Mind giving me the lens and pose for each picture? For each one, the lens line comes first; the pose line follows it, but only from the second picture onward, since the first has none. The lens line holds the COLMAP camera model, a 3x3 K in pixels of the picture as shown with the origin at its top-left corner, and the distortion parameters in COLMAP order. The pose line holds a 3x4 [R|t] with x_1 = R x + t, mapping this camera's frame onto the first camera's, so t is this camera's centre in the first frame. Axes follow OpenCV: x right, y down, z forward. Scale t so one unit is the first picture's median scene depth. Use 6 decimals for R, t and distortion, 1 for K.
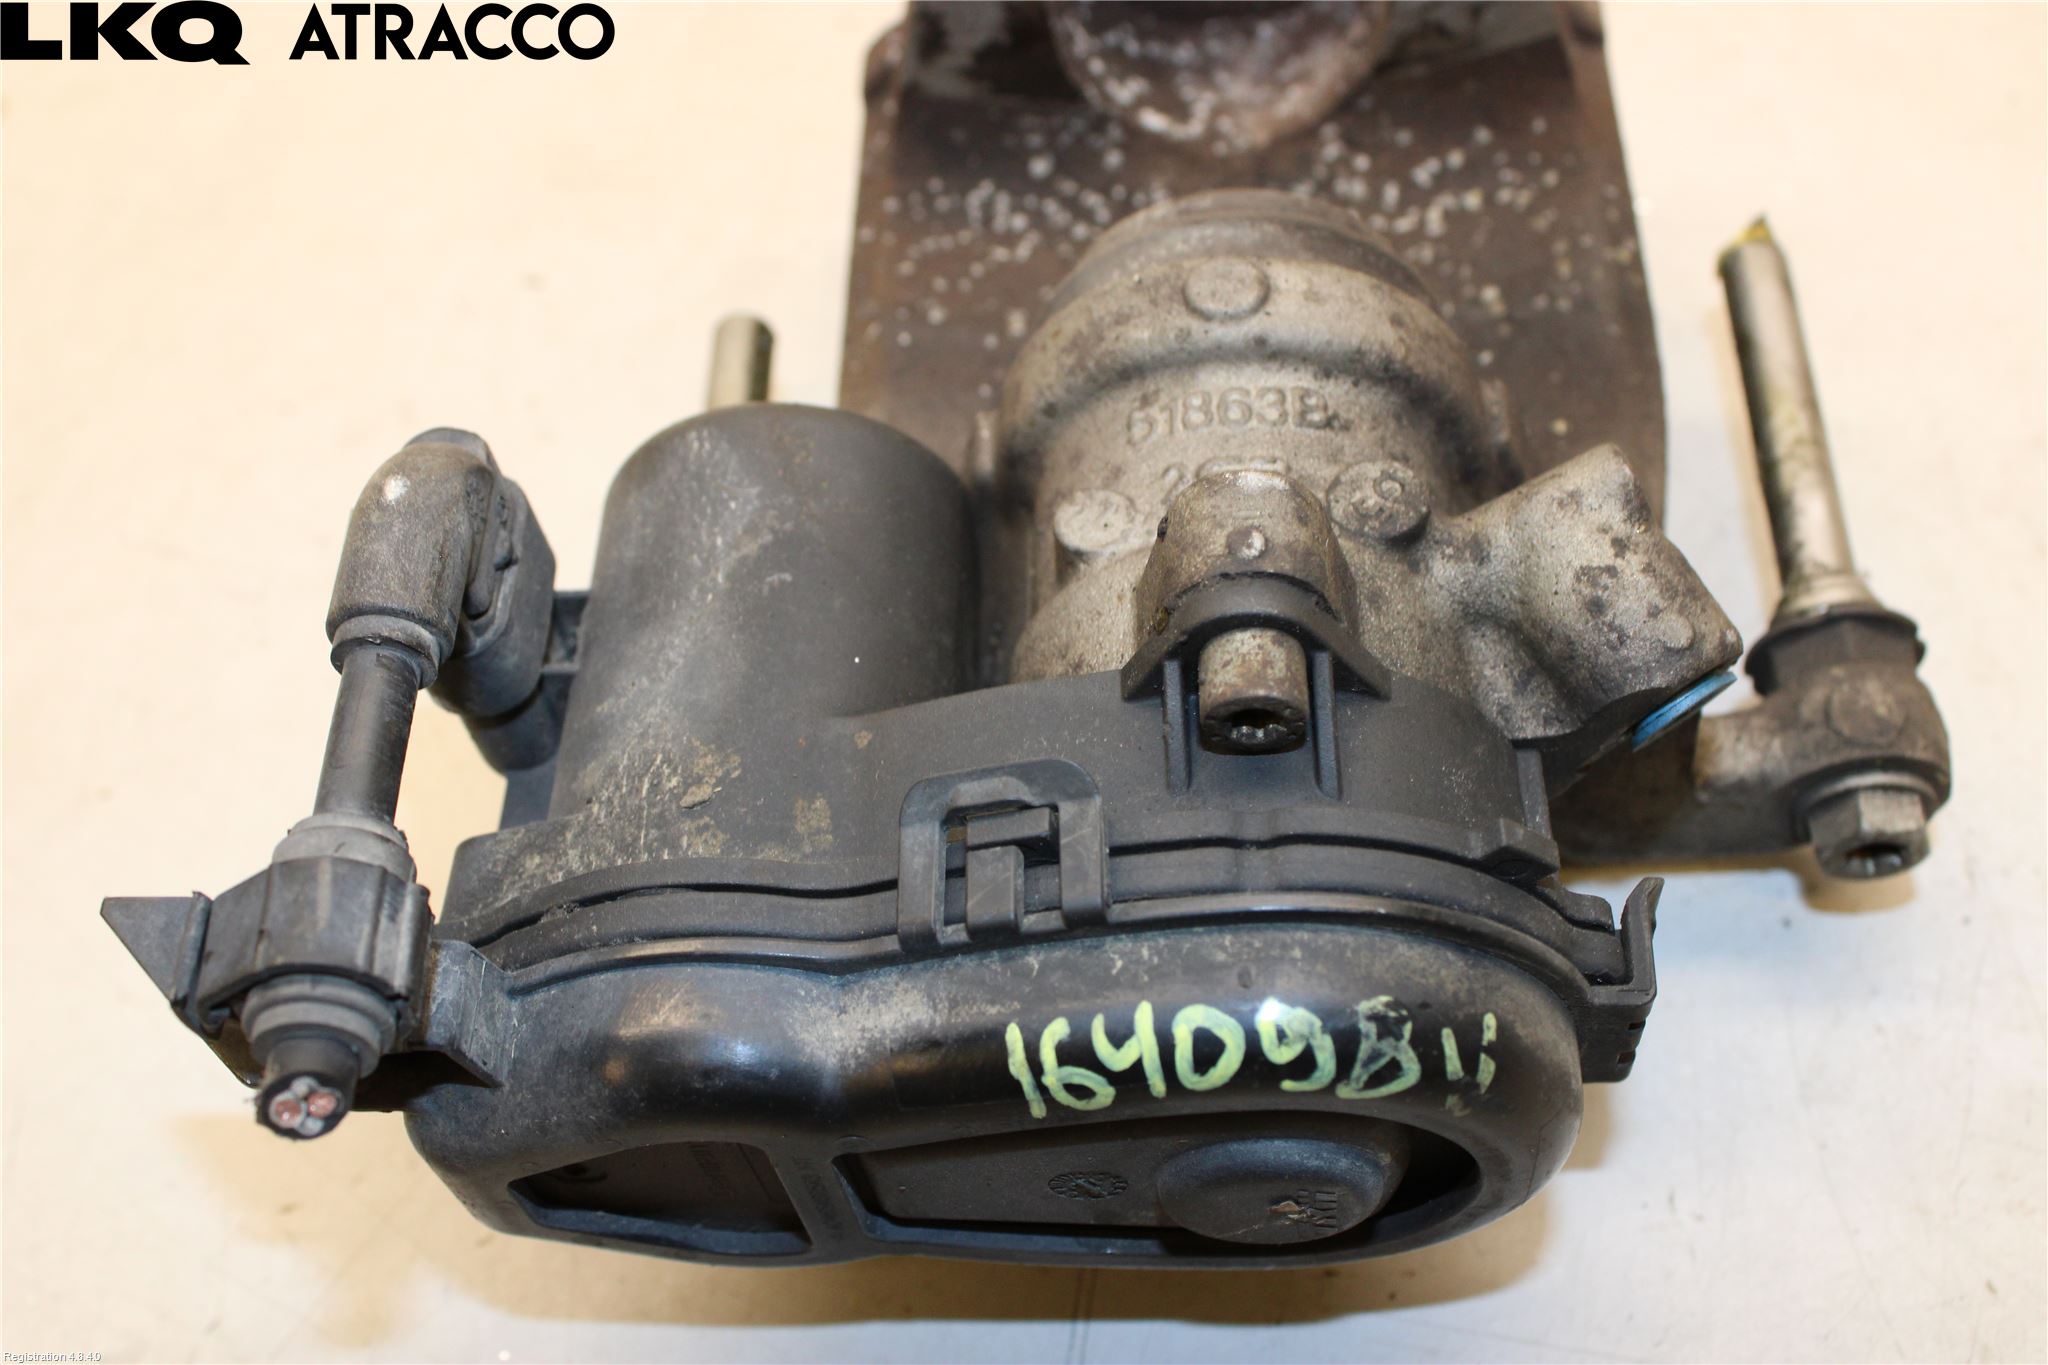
lens RADIAL K [[2517.5, 0, 1023.5], [0, 2517.5, 683.4], [0, 0, 1]] dist [0.004040, 0.000000]
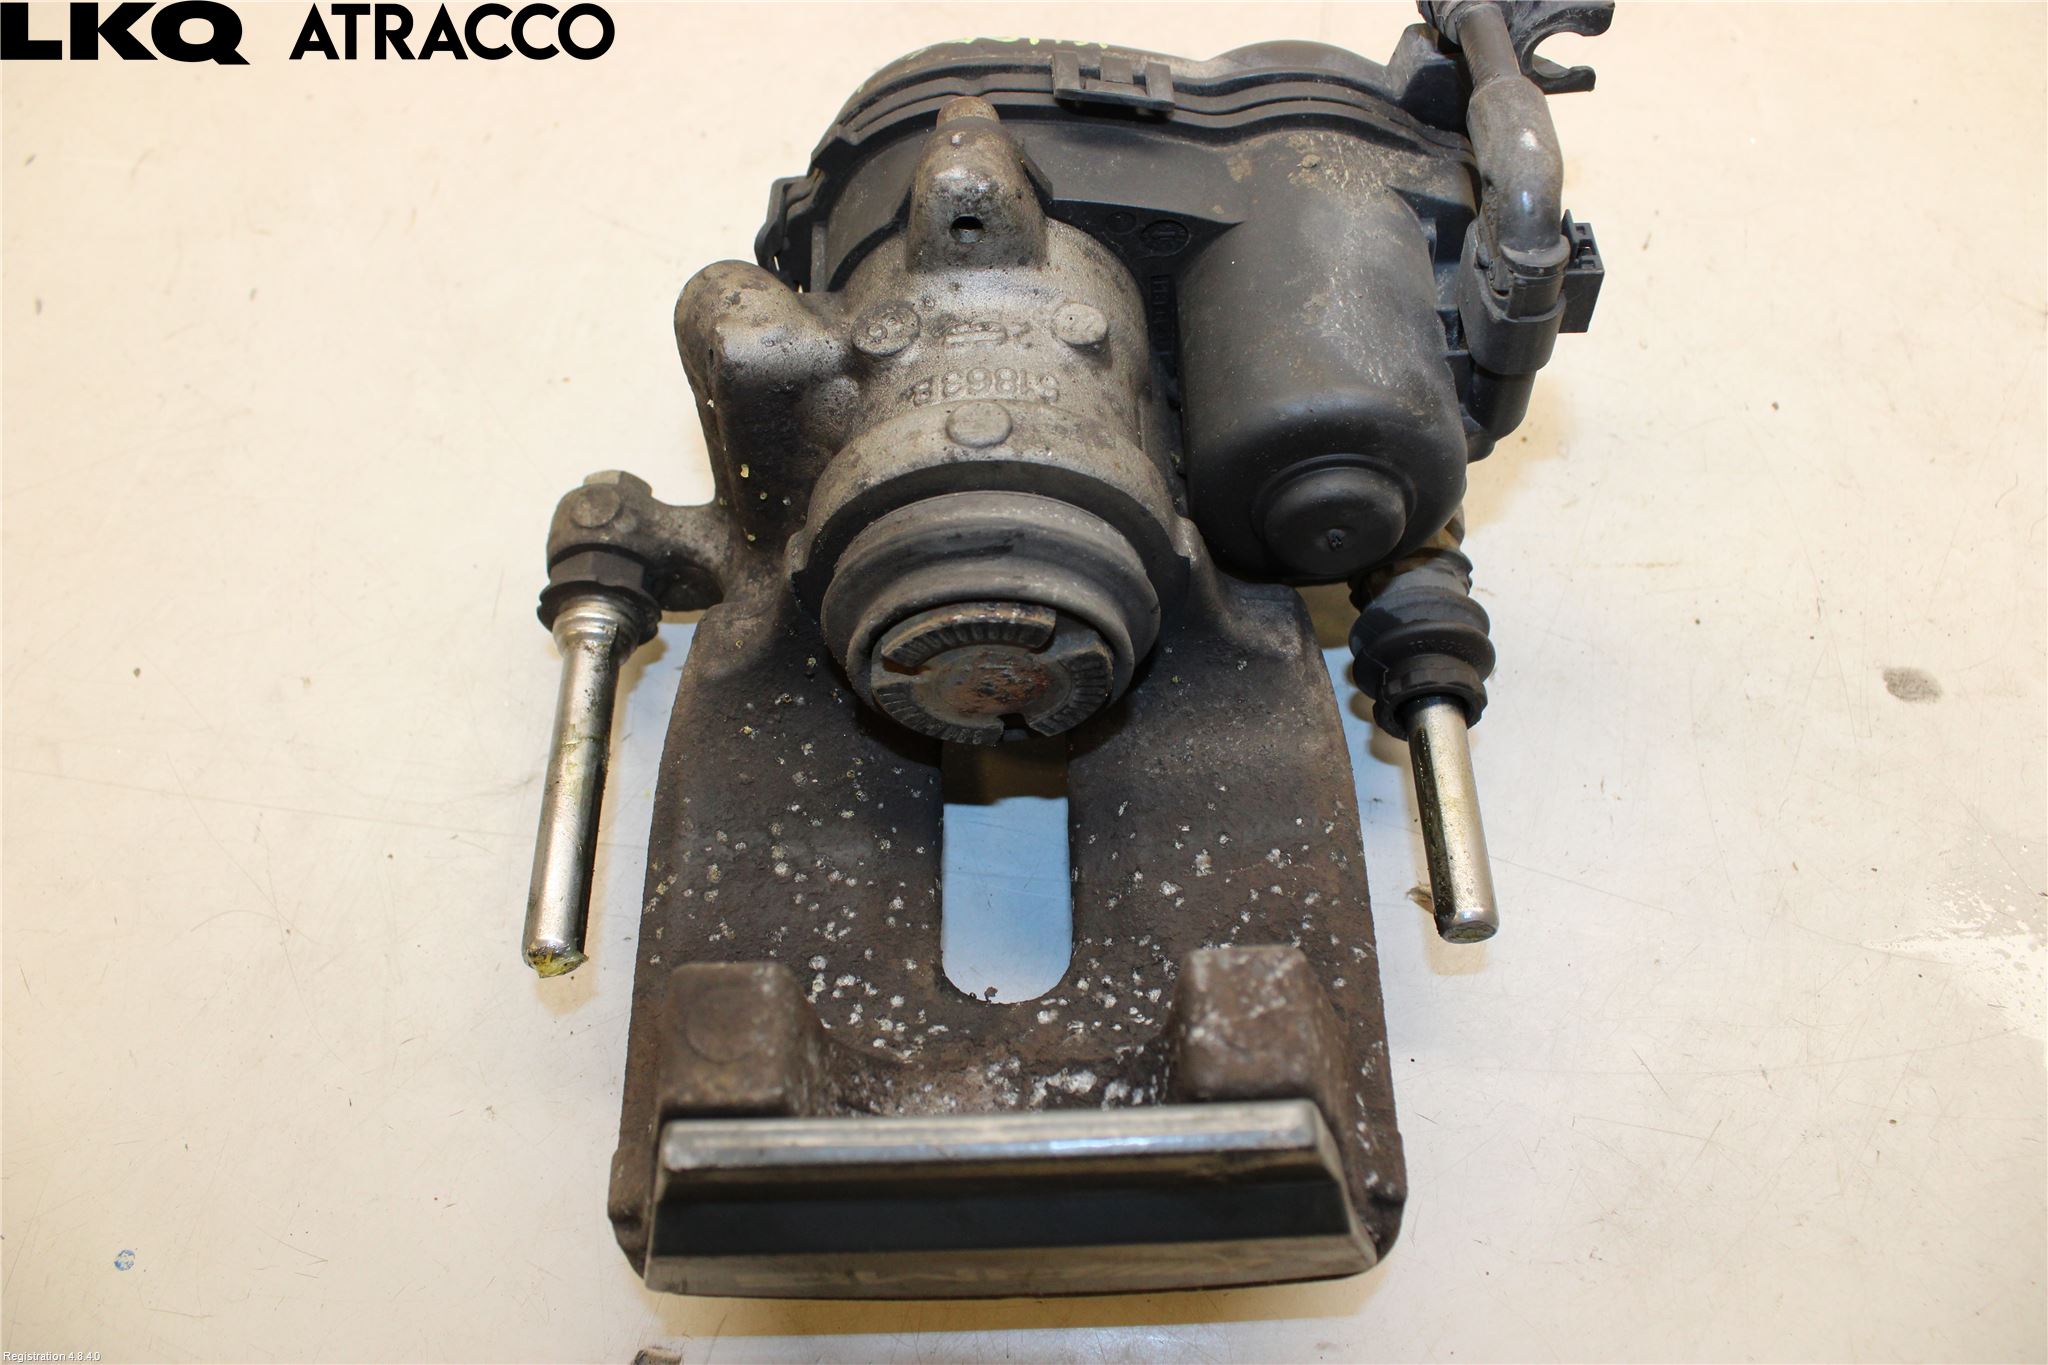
lens RADIAL K [[1763.4, 0, 1022.2], [0, 1763.4, 681.5], [0, 0, 1]] dist [-0.012043, -0.000440]
pose [[-0.985769, 0.124815, 0.112612, -0.028430], [0.062912, -0.347297, 0.935643, -1.080733], [0.155892, 0.929412, 0.334502, 0.838228]]
